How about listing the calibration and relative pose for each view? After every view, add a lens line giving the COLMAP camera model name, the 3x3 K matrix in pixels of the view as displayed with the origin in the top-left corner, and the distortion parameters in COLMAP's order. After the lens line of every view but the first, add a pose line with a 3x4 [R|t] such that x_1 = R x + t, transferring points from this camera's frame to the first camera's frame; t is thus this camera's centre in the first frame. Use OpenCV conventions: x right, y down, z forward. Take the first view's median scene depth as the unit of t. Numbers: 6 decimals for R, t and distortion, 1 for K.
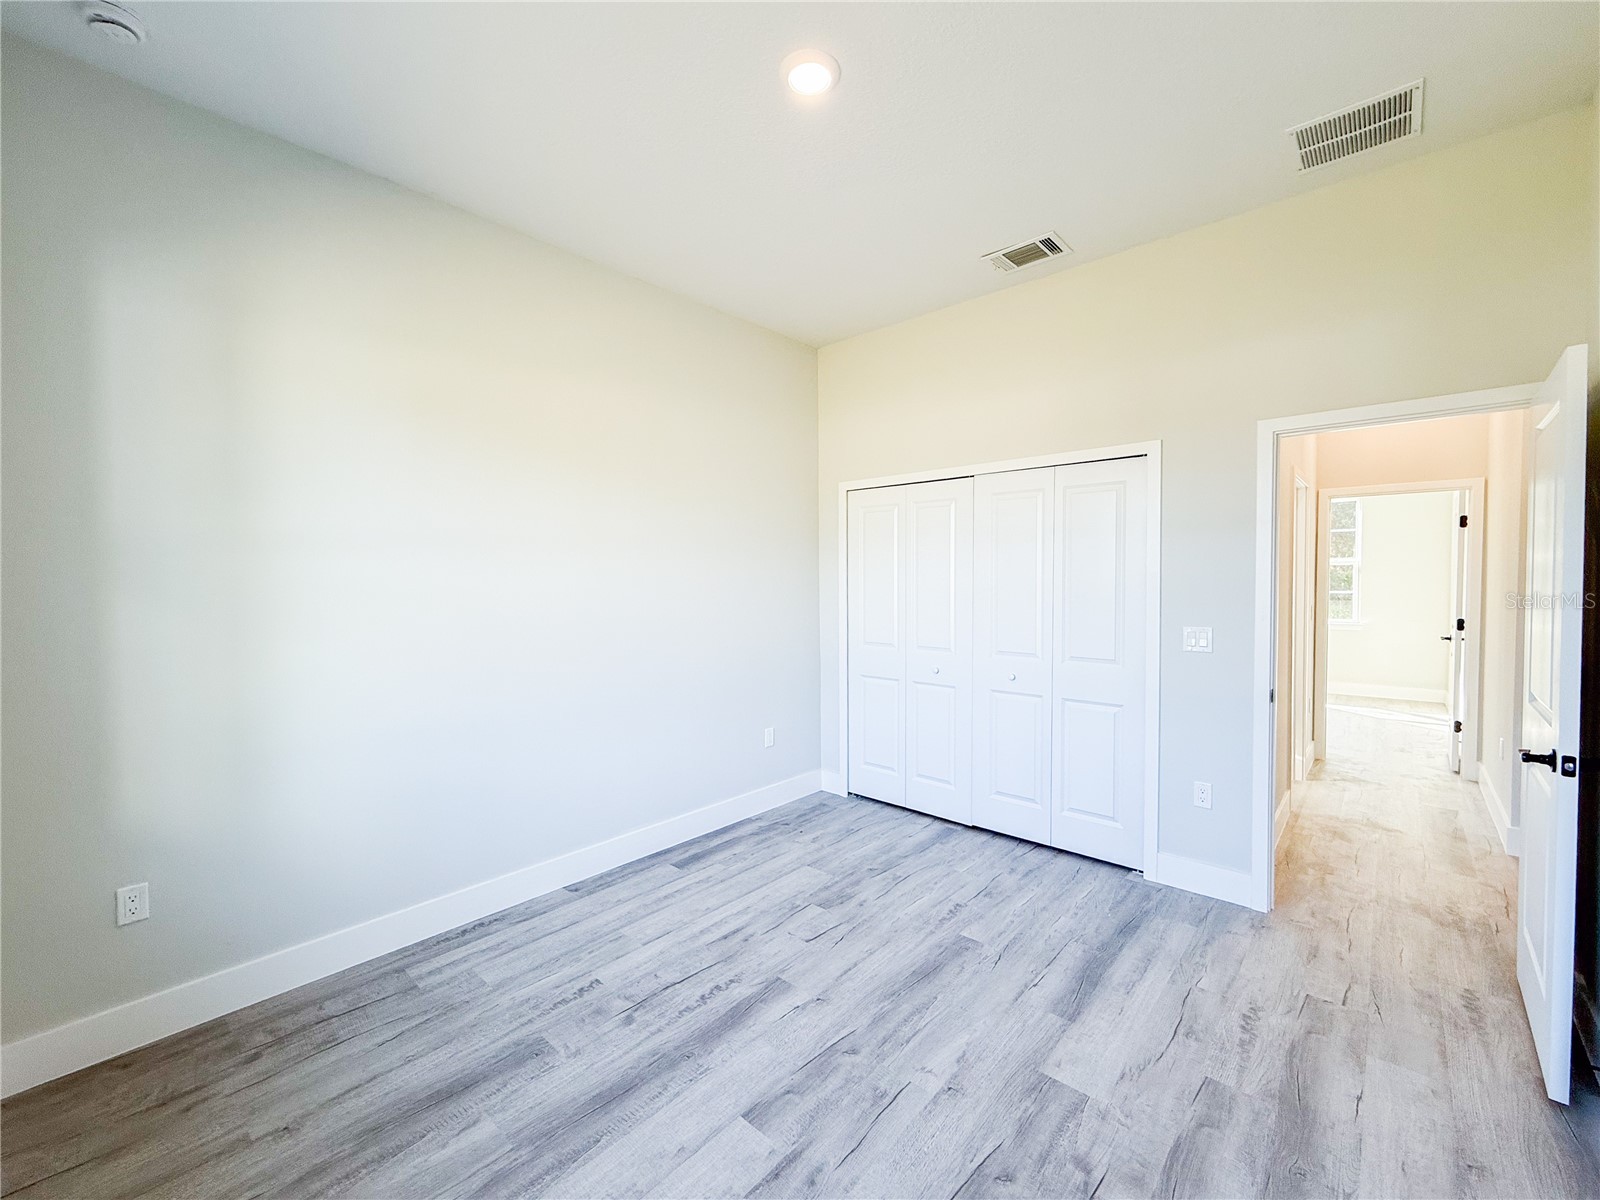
lens RADIAL K [[667.7, 0, 800.0], [0, 667.7, 600.0], [0, 0, 1]] dist [-0.000070, 0.000150]
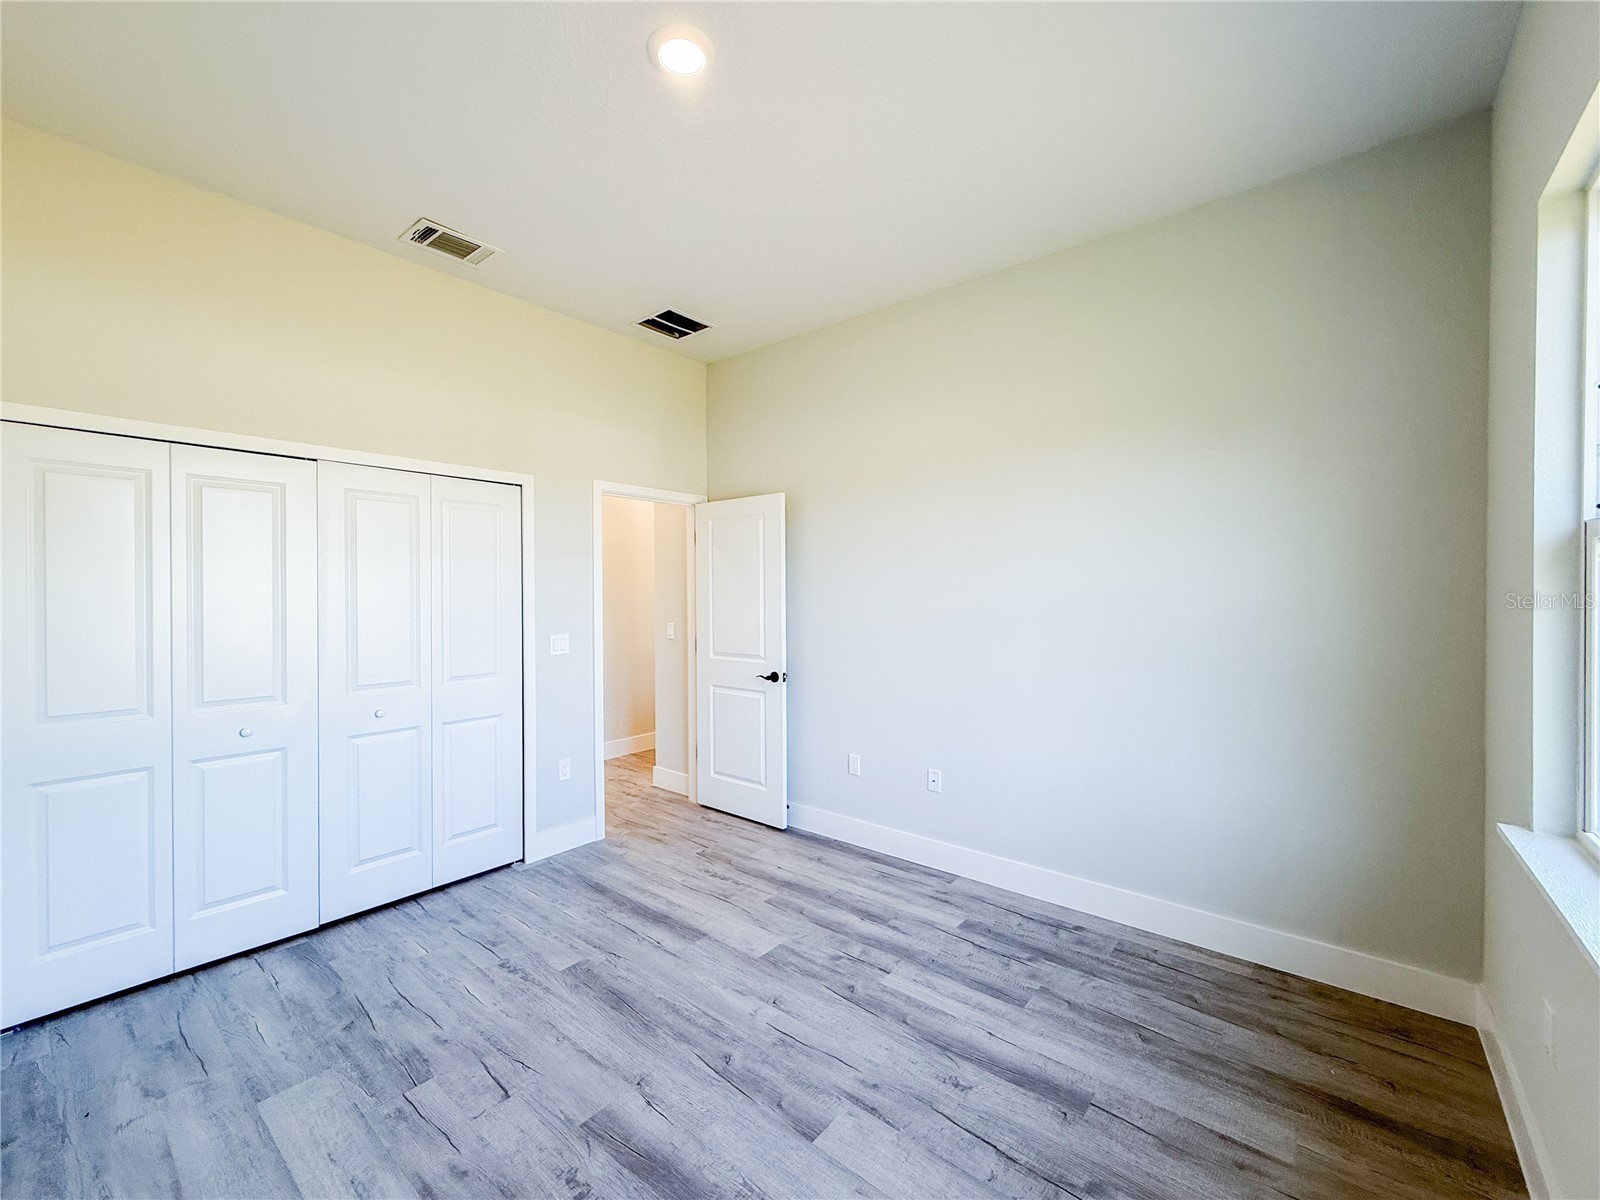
lens RADIAL K [[650.1, 0, 792.5], [0, 650.1, 598.2], [0, 0, 1]] dist [-0.000453, 0.000217]
pose [[-0.043128, -0.000339, 0.999070, -0.751727], [0.036461, 0.999333, 0.001913, -0.014000], [-0.998404, 0.036509, -0.043087, 0.760085]]
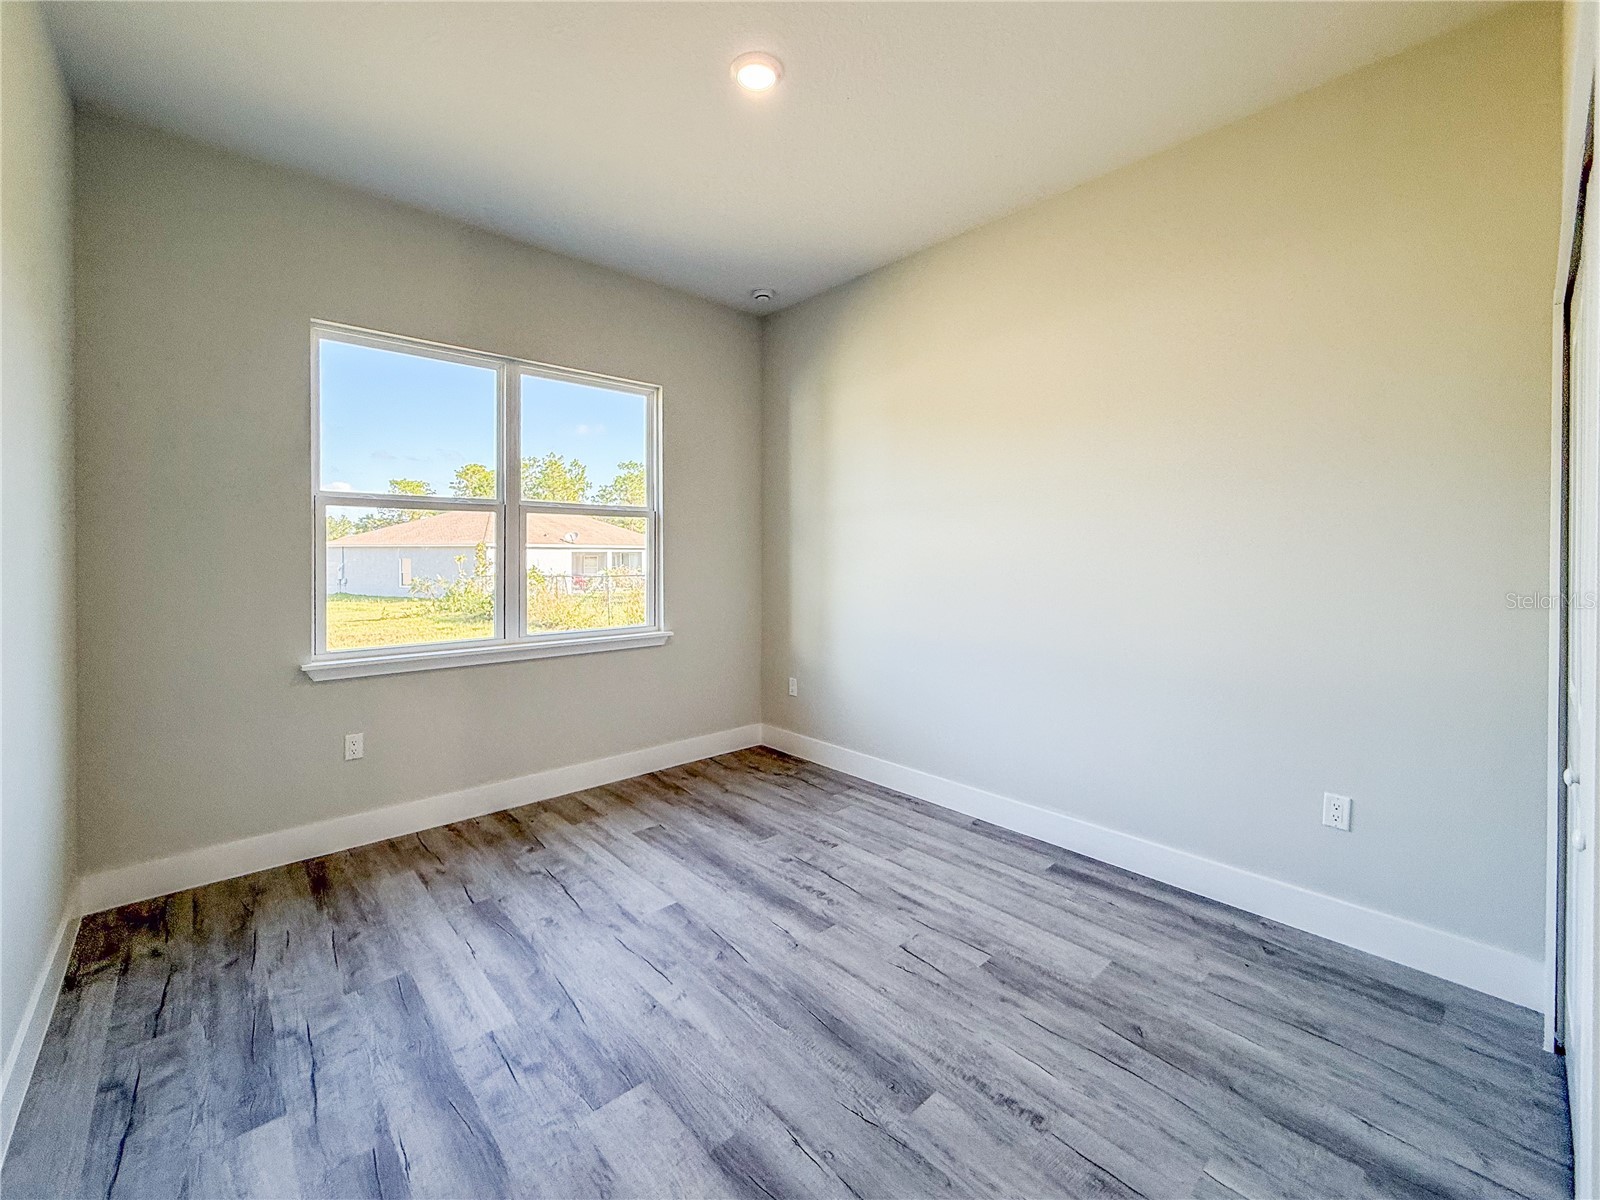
lens RADIAL K [[656.7, 0, 770.8], [0, 656.7, 553.7], [0, 0, 1]] dist [0.000699, 0.000227]
pose [[-0.125409, 0.012398, -0.992028, 0.949059], [-0.030969, 0.999386, 0.016405, -0.013126], [0.991622, 0.032779, -0.124948, 0.992015]]
